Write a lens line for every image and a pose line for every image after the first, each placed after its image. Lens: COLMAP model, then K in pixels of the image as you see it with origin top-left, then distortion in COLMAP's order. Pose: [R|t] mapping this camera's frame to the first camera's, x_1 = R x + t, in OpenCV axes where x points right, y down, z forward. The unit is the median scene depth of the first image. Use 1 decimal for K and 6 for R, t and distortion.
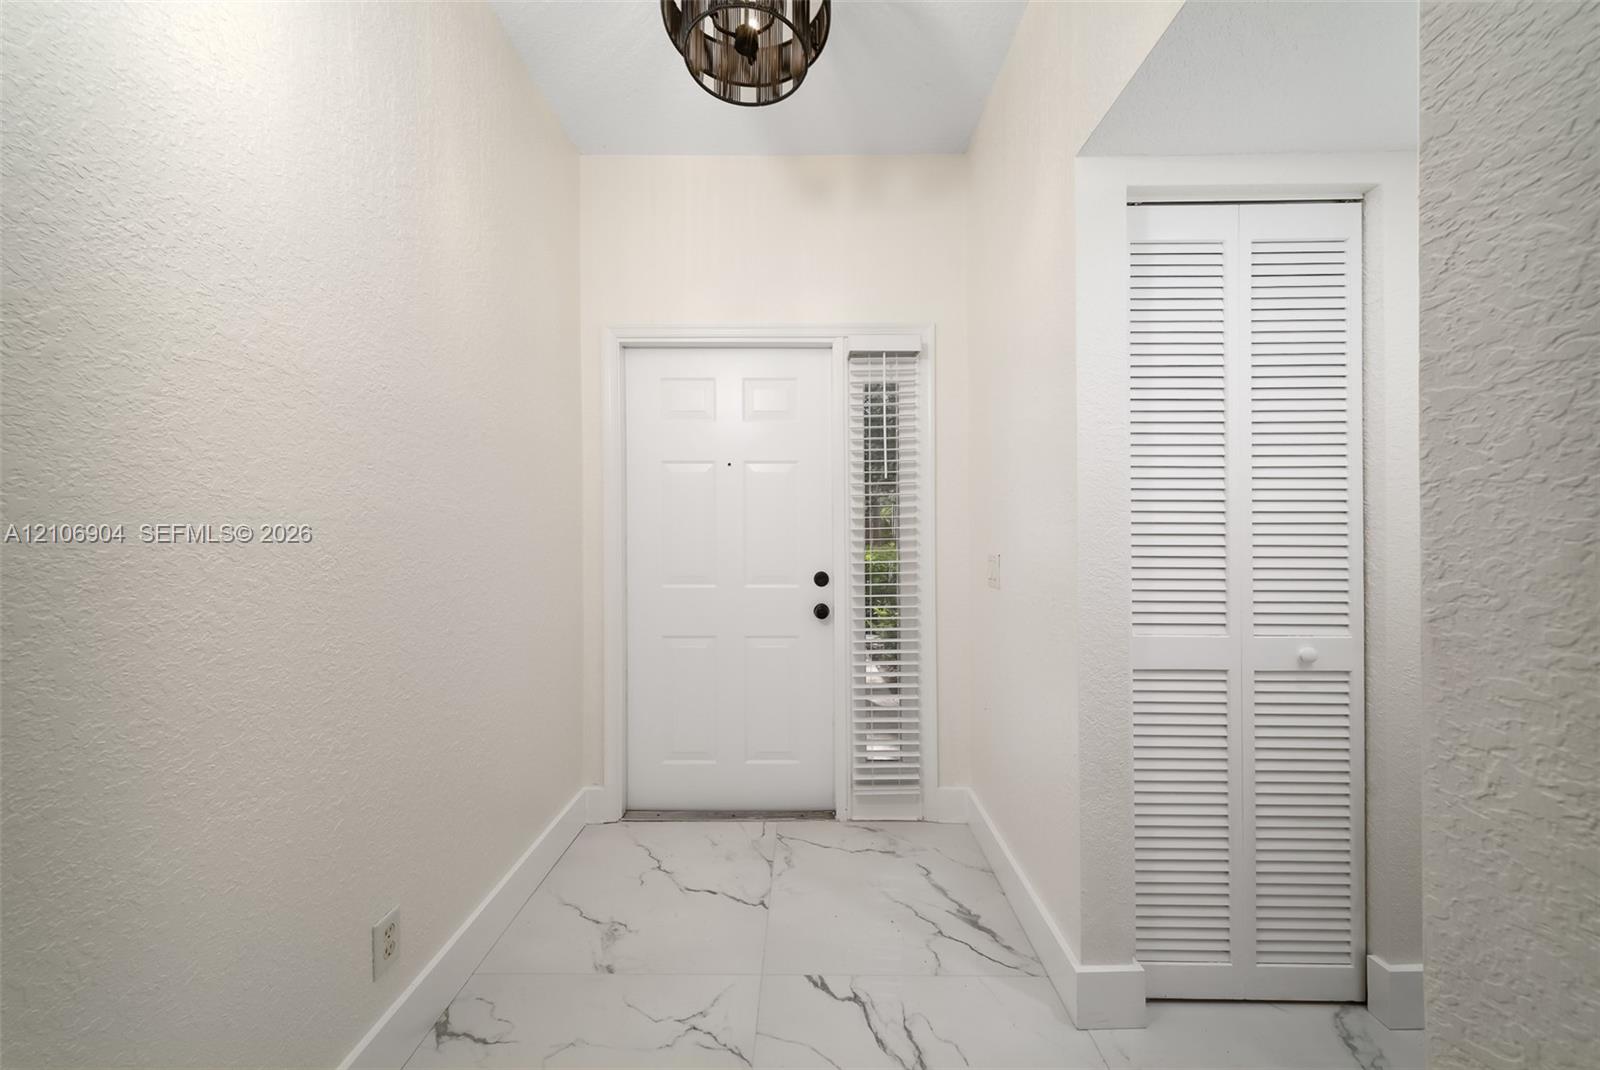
lens RADIAL K [[563.3, 0, 816.3], [0, 563.3, 533.9], [0, 0, 1]] dist [0.009150, -0.003402]
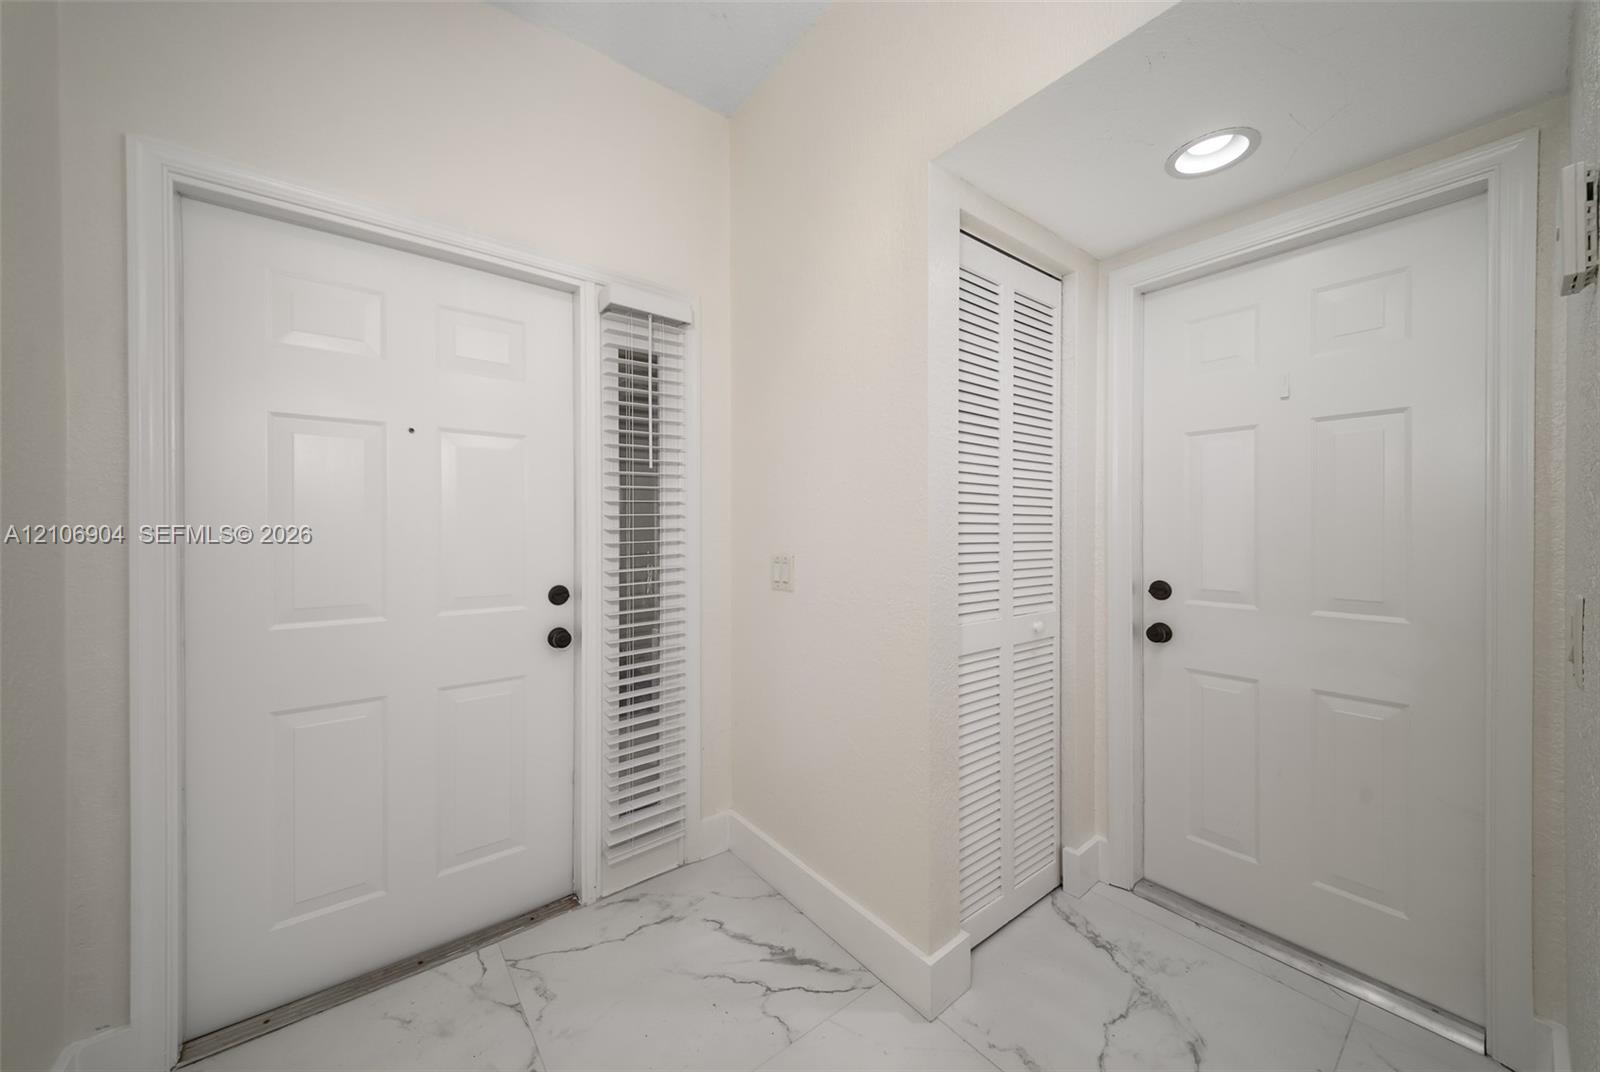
lens RADIAL K [[563.3, 0, 796.3], [0, 563.3, 535.4], [0, 0, 1]] dist [0.009150, -0.003402]
pose [[0.789802, -0.005709, 0.613335, -0.217829], [0.007182, 0.999974, 0.000060, 0.002367], [-0.613319, 0.004358, 0.789823, 0.217957]]
